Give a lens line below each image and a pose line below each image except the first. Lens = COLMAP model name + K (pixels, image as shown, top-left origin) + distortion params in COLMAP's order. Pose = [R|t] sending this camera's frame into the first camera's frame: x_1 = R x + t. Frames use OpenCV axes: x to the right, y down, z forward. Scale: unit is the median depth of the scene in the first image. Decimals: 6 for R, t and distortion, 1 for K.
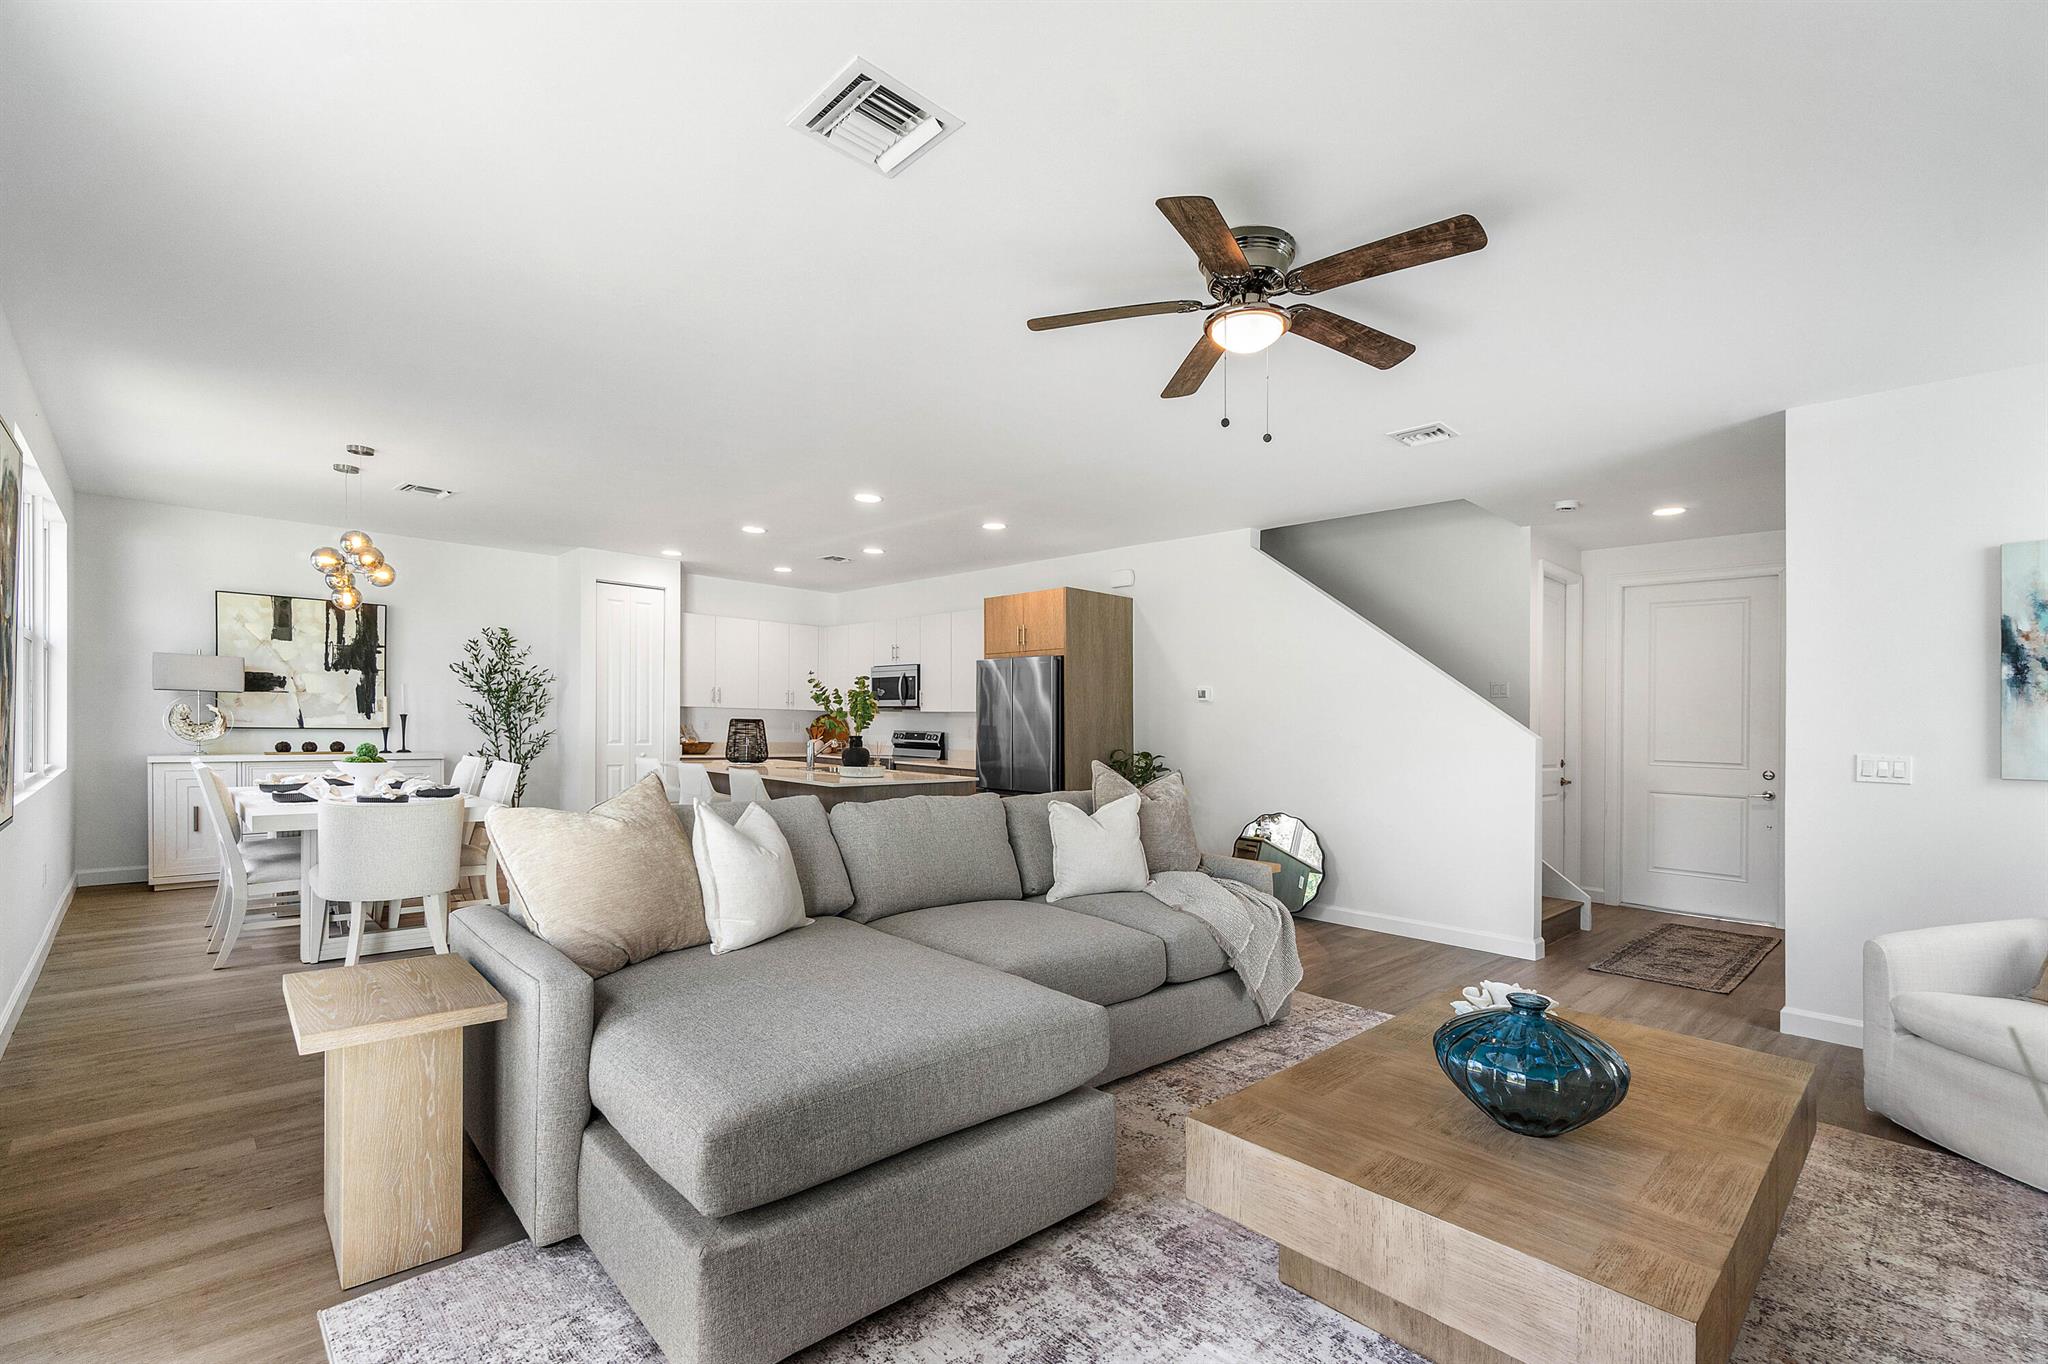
lens RADIAL K [[895.9, 0, 995.5], [0, 895.9, 762.0], [0, 0, 1]] dist [-0.006121, 0.003046]
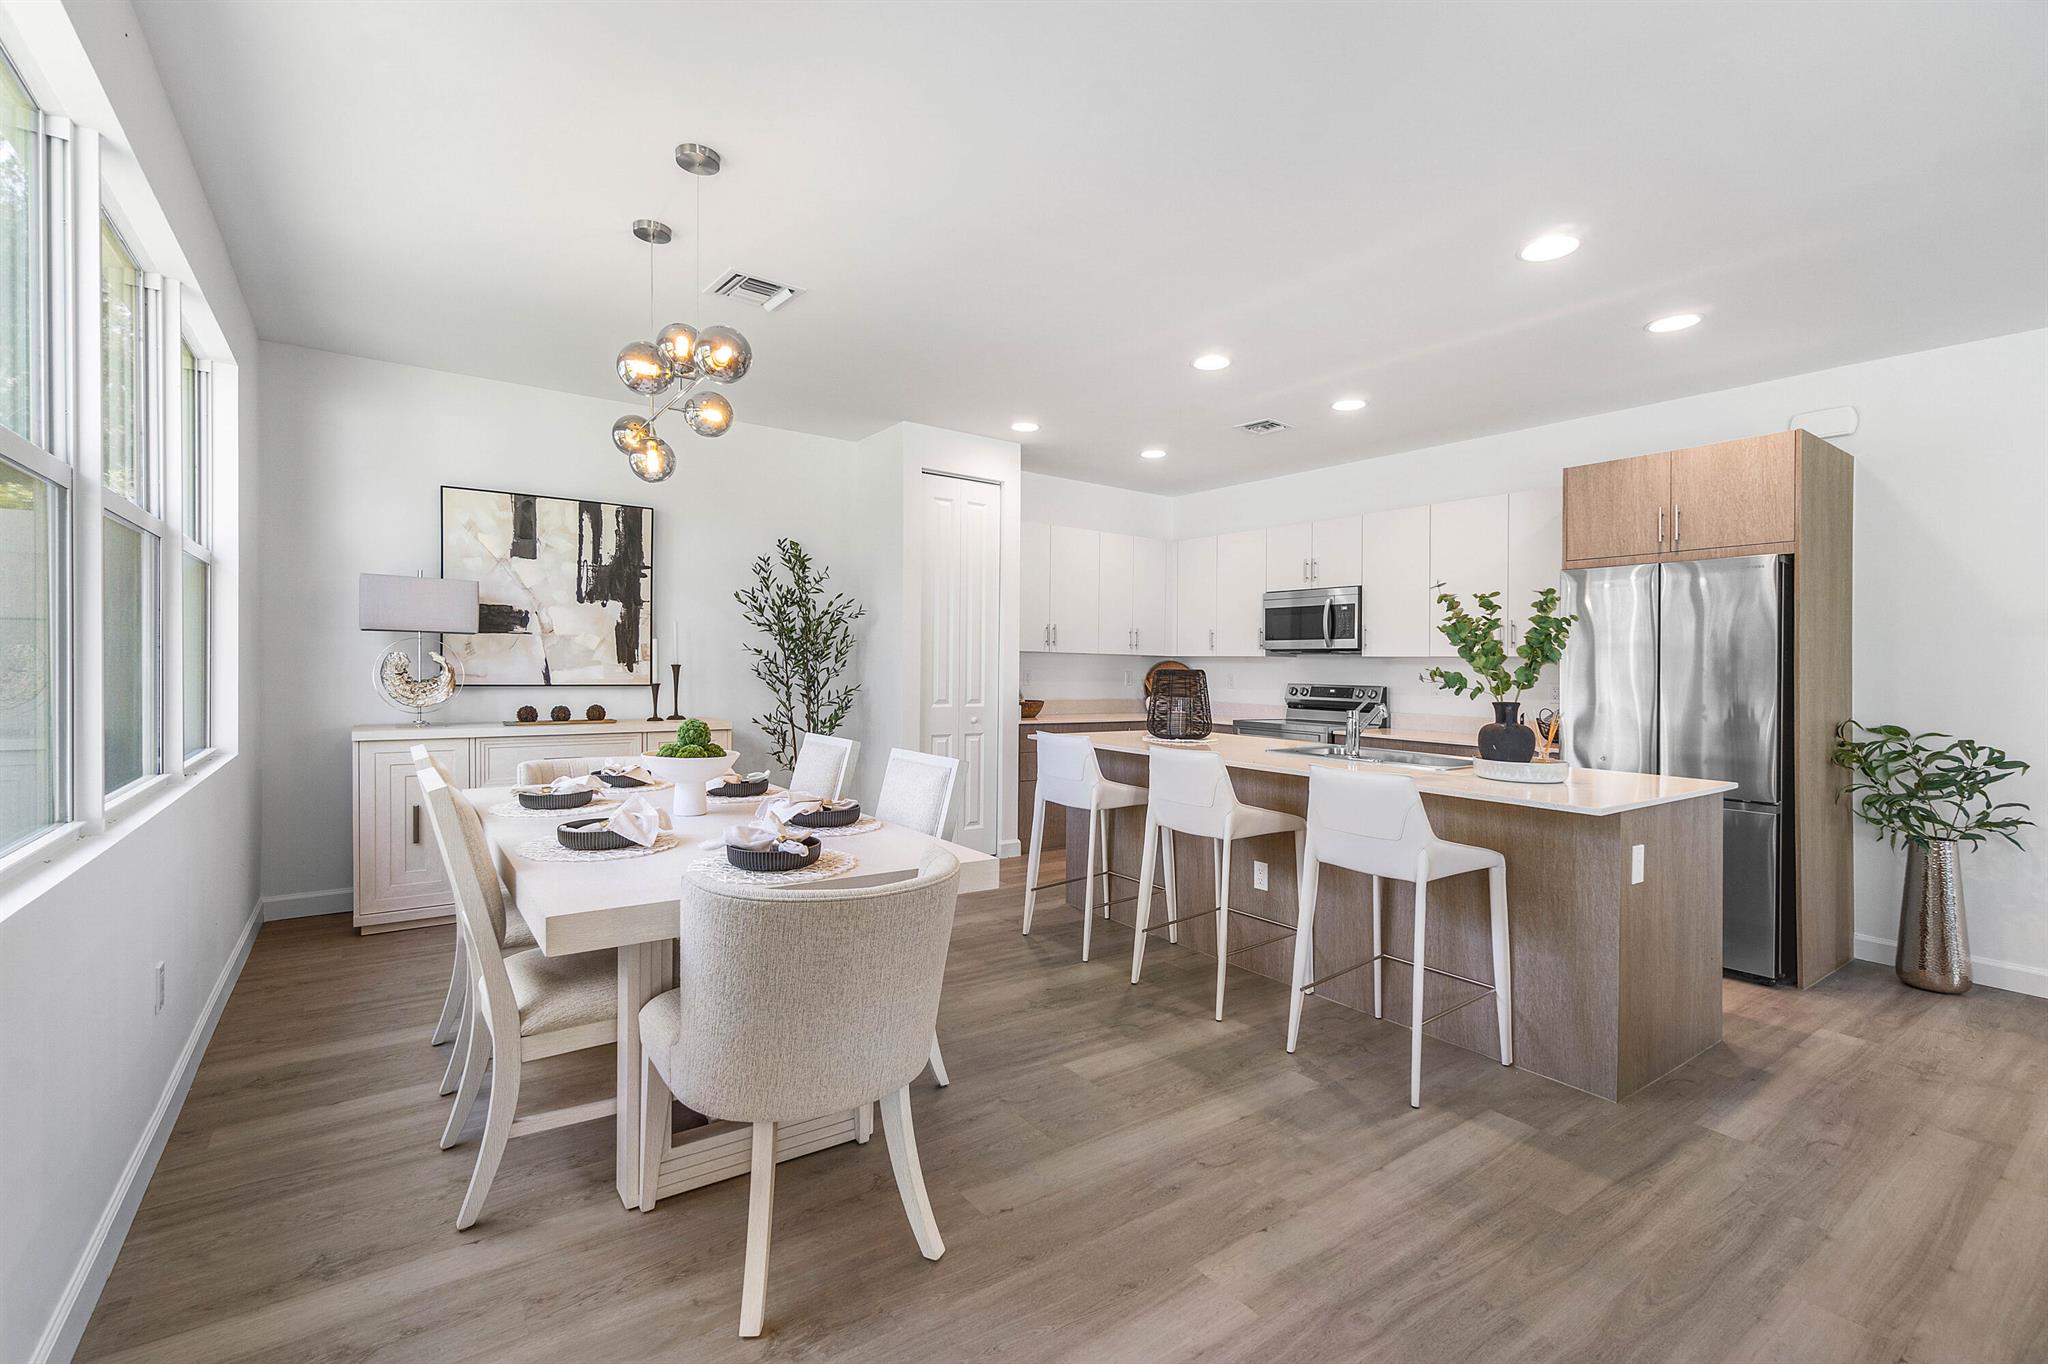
lens RADIAL K [[895.9, 0, 971.8], [0, 895.9, 708.4], [0, 0, 1]] dist [-0.006121, 0.003046]
pose [[0.989009, 0.001225, -0.147850, -0.338654], [-0.001360, 0.999999, -0.000817, -0.019180], [0.147849, 0.001009, 0.989010, 0.351724]]
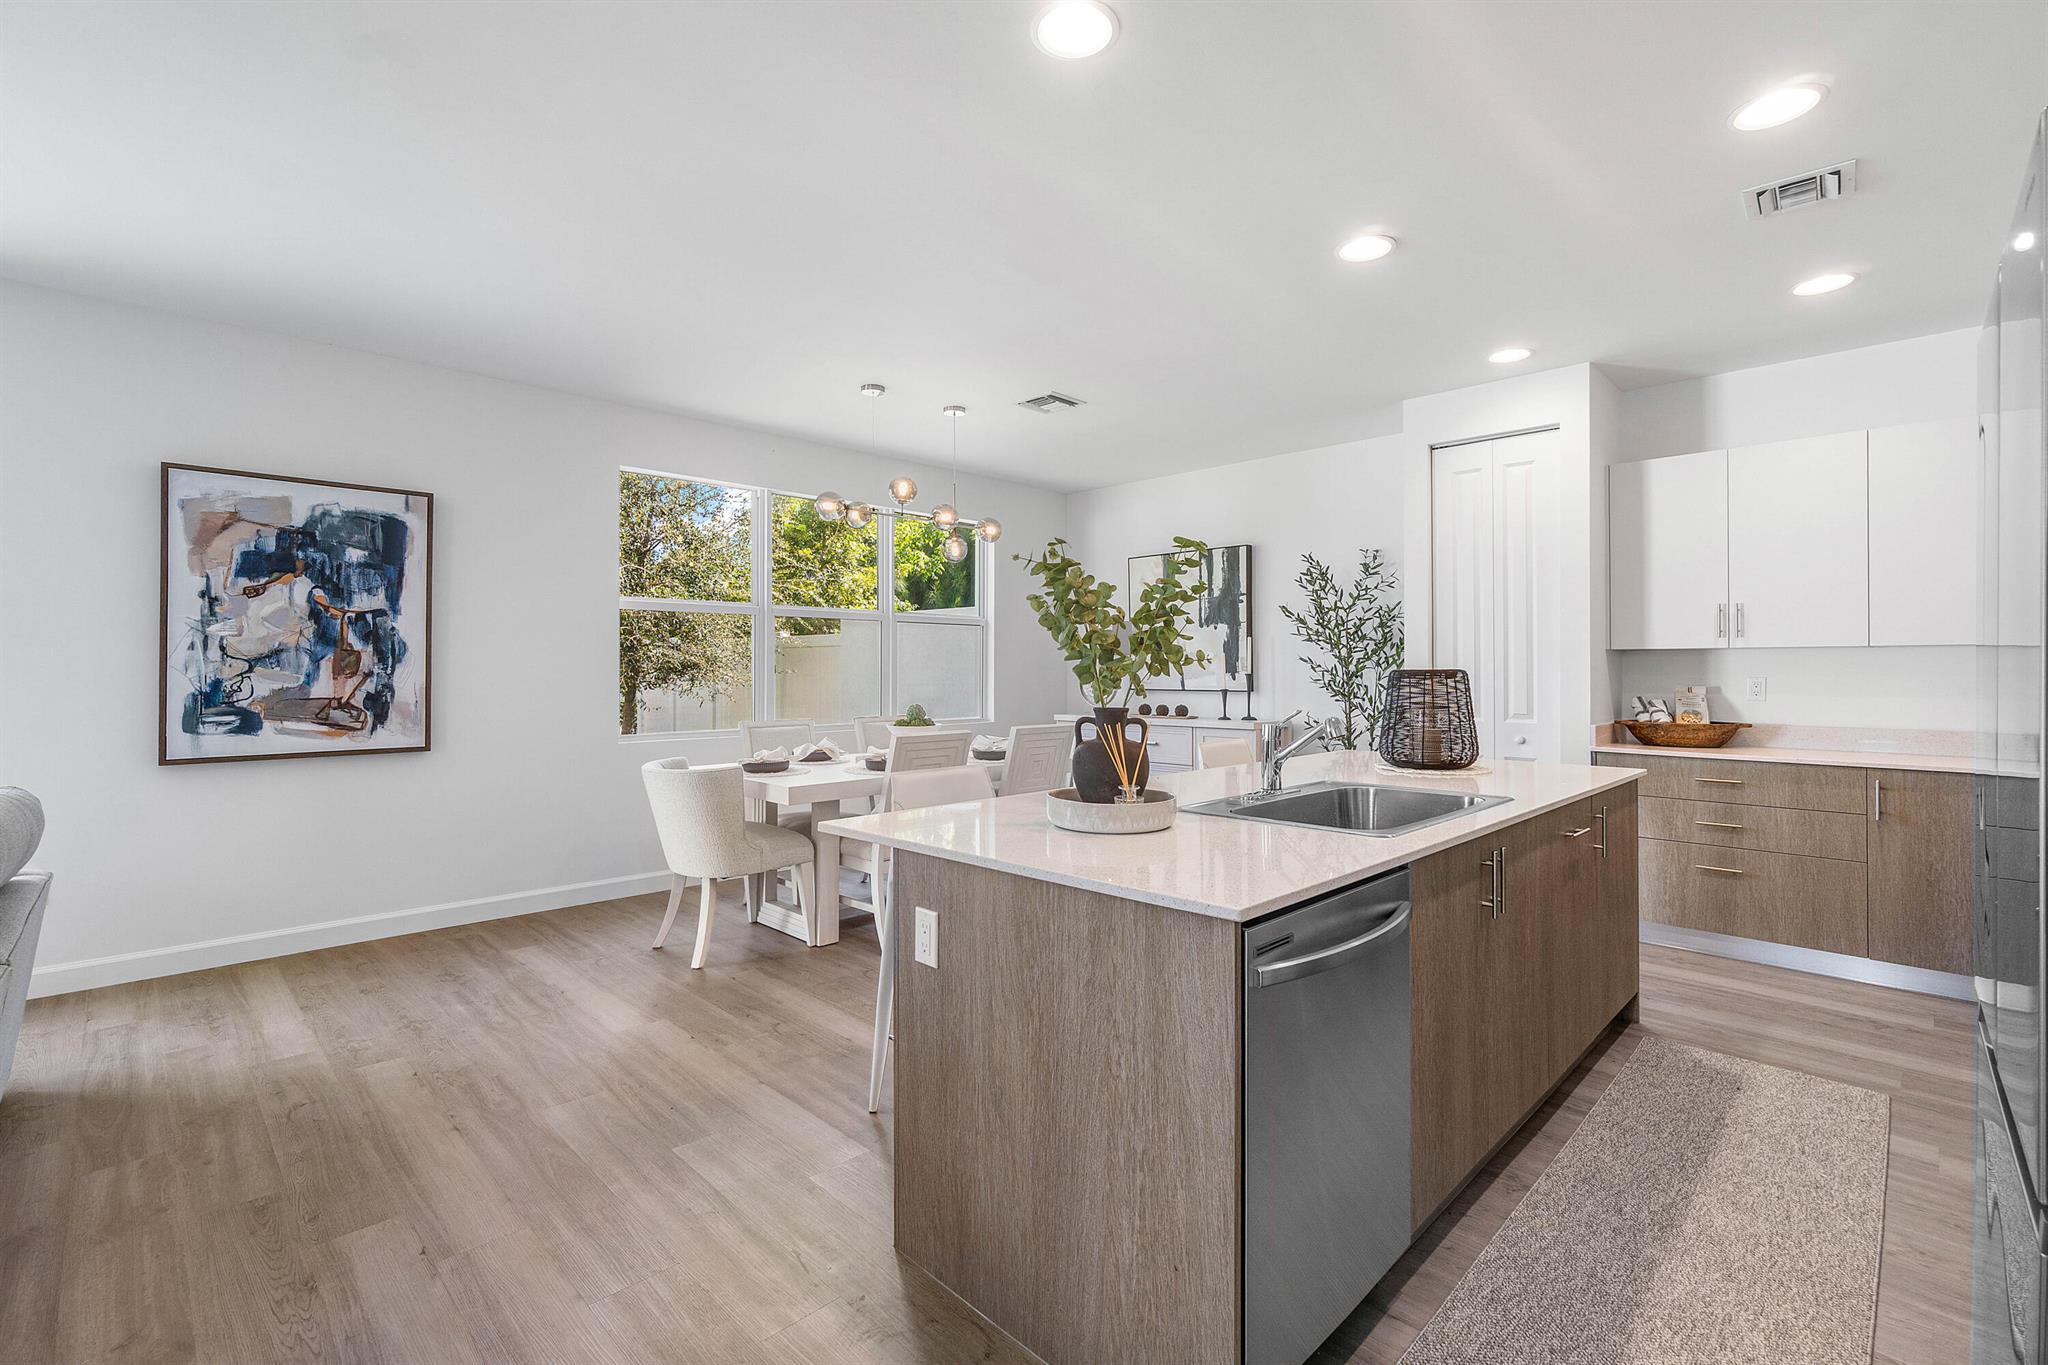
lens RADIAL K [[895.9, 0, 1035.0], [0, 895.9, 672.1], [0, 0, 1]] dist [-0.006121, 0.003046]
pose [[0.038177, -0.024974, -0.998959, 0.154993], [-0.048532, 0.998462, -0.026816, -0.023564], [0.998092, 0.049505, 0.036906, 0.791421]]
